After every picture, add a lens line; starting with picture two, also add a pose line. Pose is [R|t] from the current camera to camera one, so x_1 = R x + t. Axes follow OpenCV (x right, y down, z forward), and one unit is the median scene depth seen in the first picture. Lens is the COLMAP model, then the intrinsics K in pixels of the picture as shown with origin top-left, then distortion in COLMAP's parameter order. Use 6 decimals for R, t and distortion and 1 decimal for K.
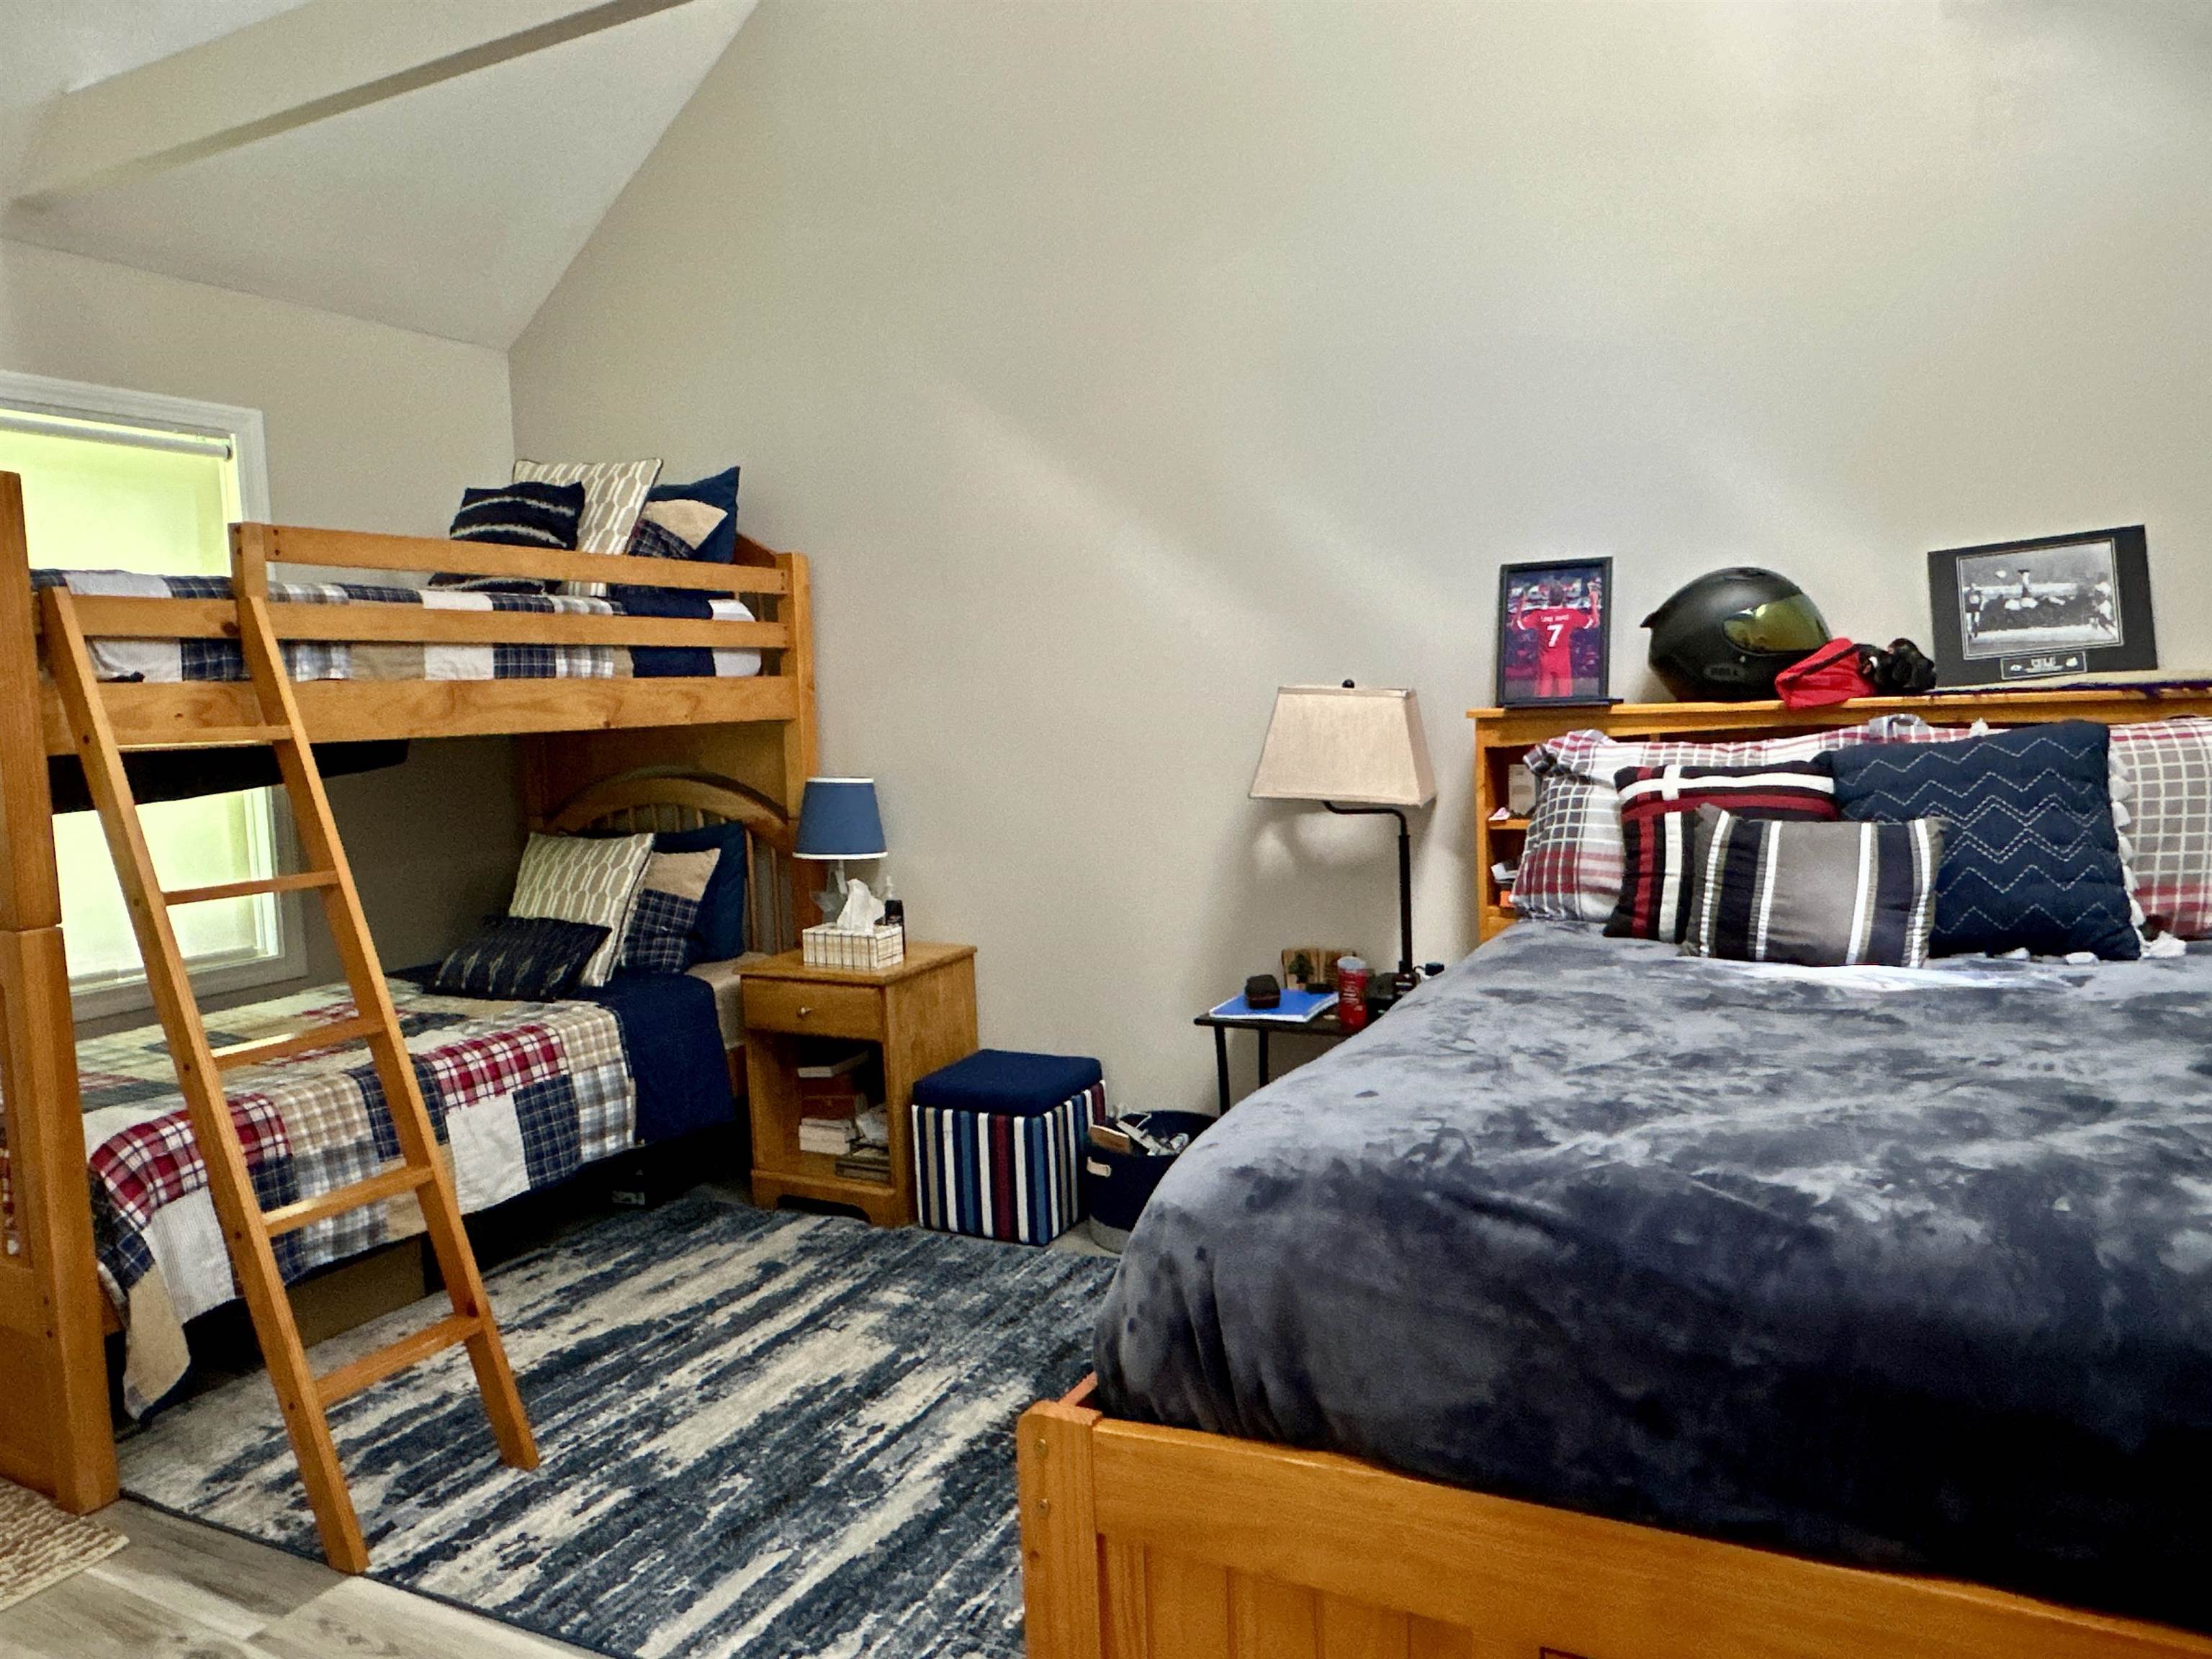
lens RADIAL K [[1494.7, 0, 1106.0], [0, 1494.7, 829.5], [0, 0, 1]] dist [-0.007299, 0.000575]
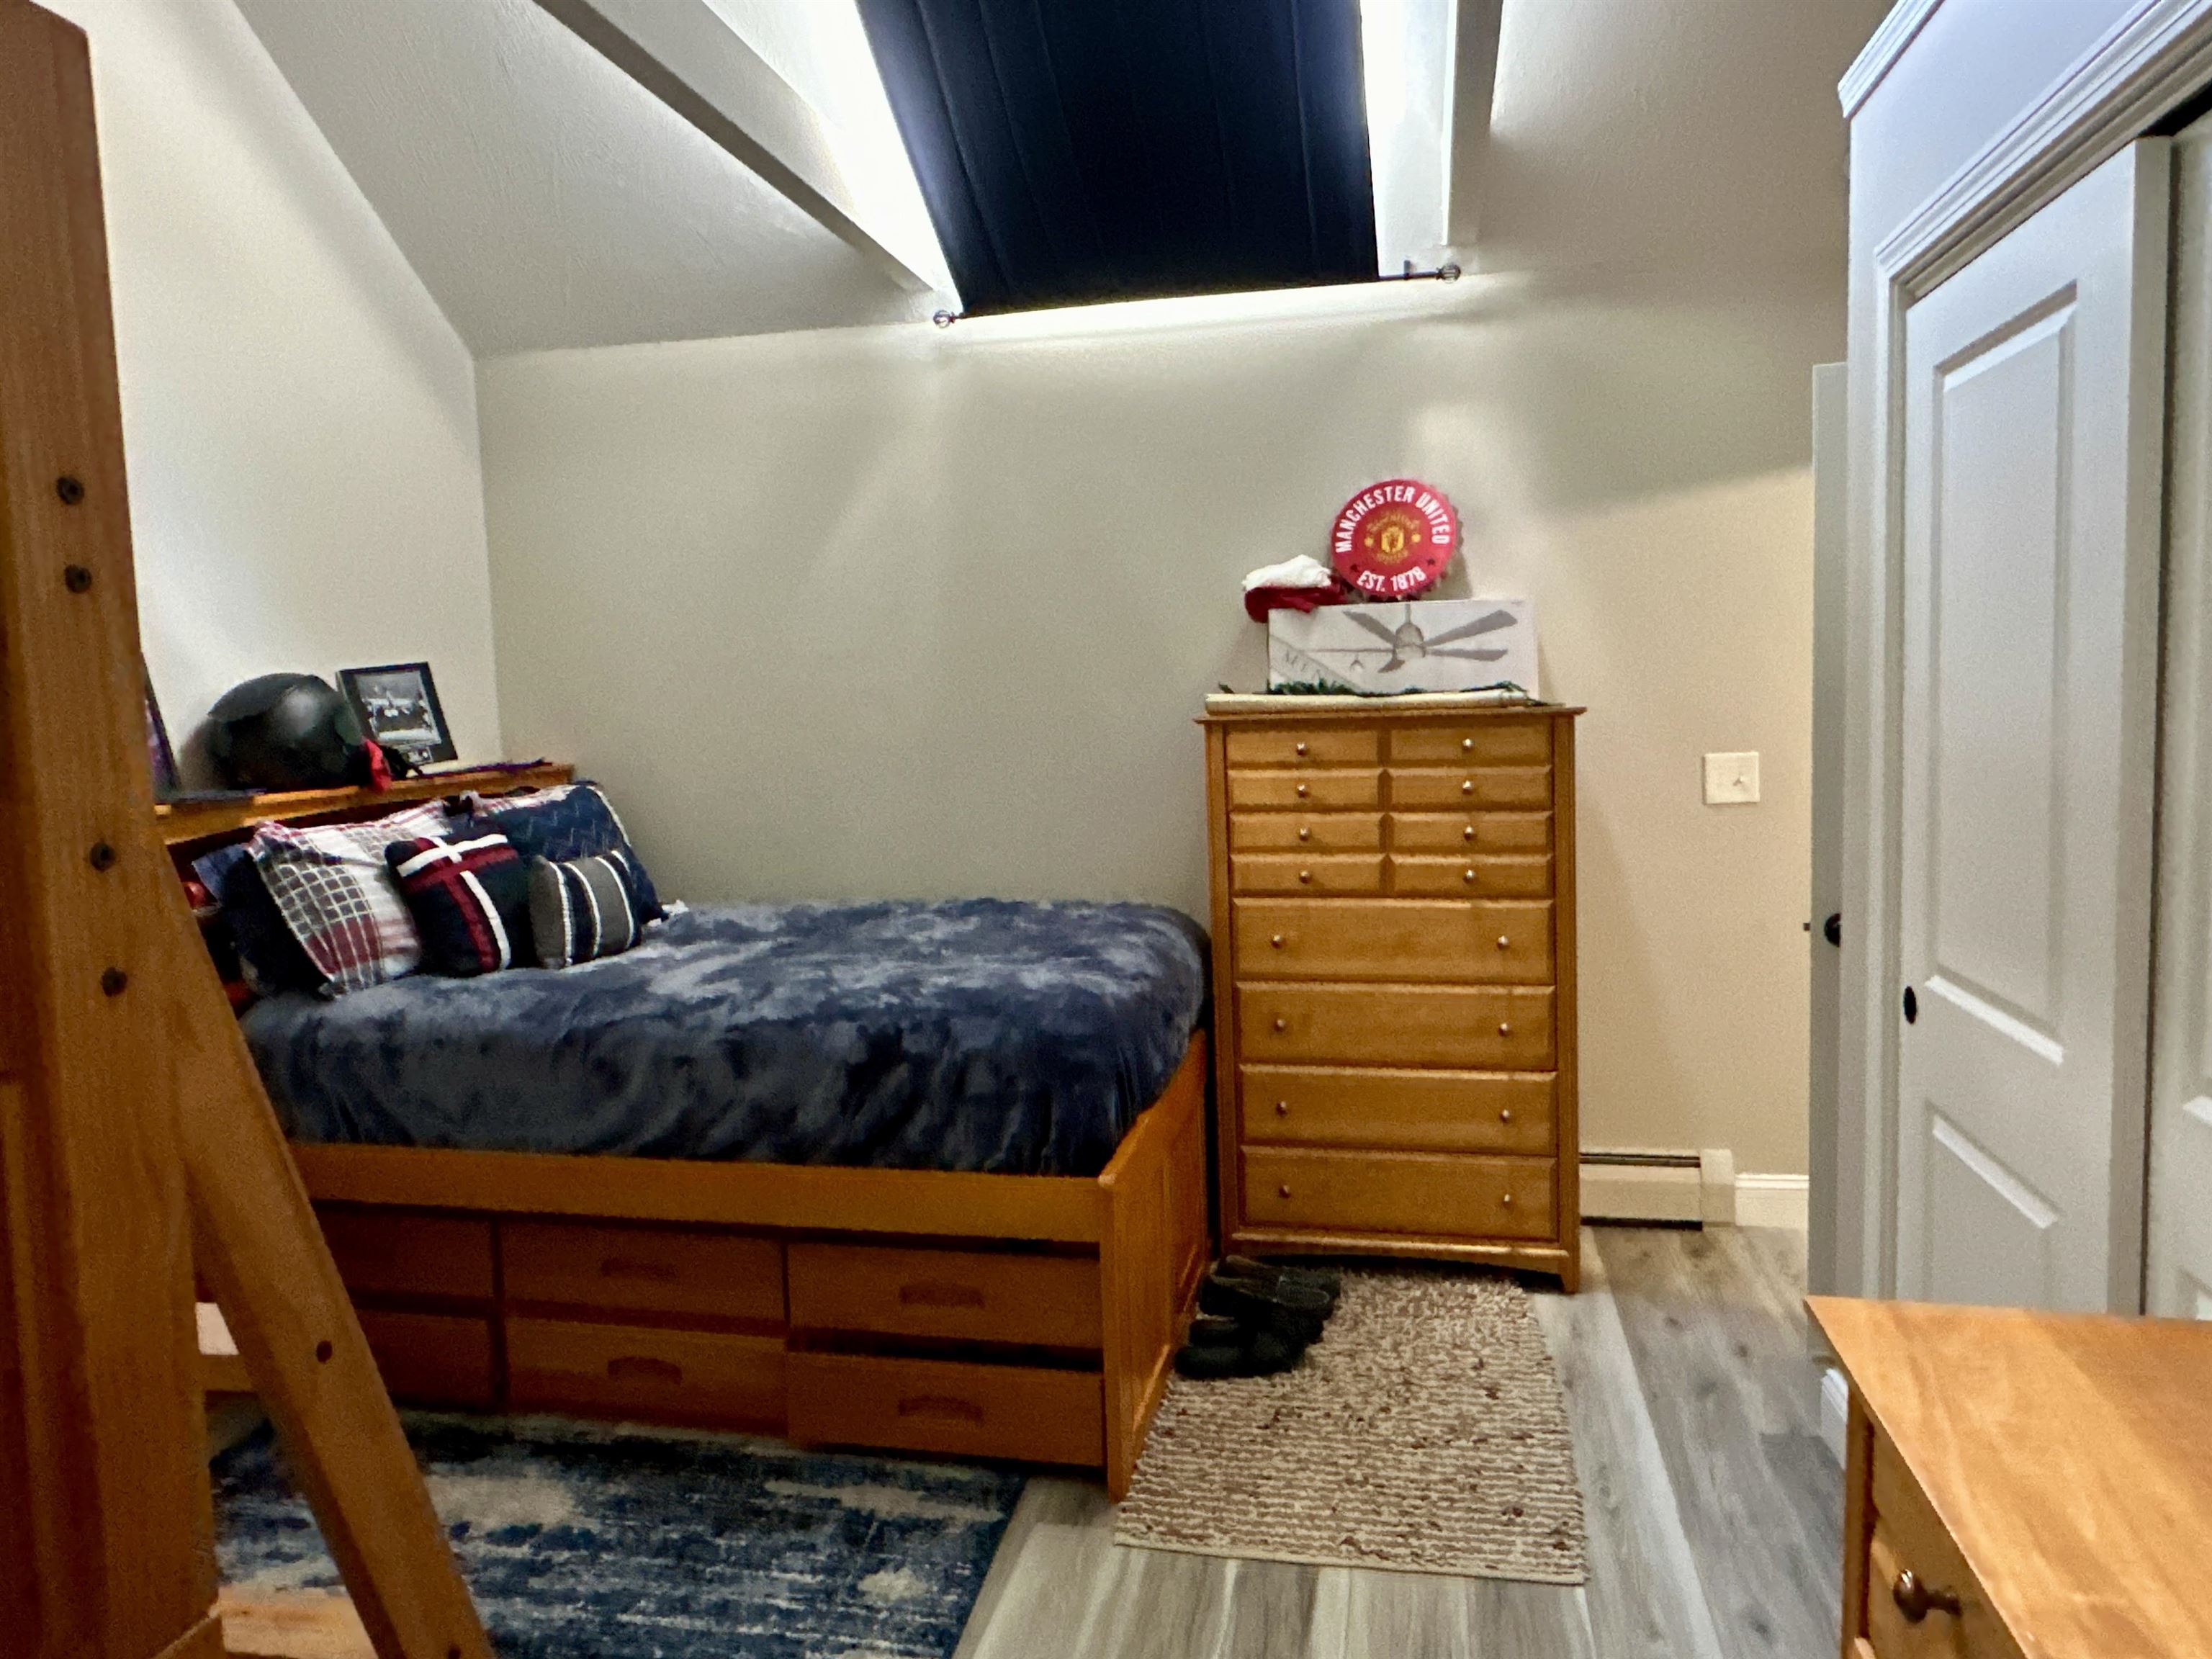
lens RADIAL K [[1494.7, 0, 1106.0], [0, 1494.7, 829.5], [0, 0, 1]] dist [-0.007299, 0.000575]
pose [[-0.265947, -0.045074, 0.962933, -0.904670], [0.123664, 0.989058, 0.080451, -0.075890], [-0.956023, 0.140476, -0.257462, 0.756016]]
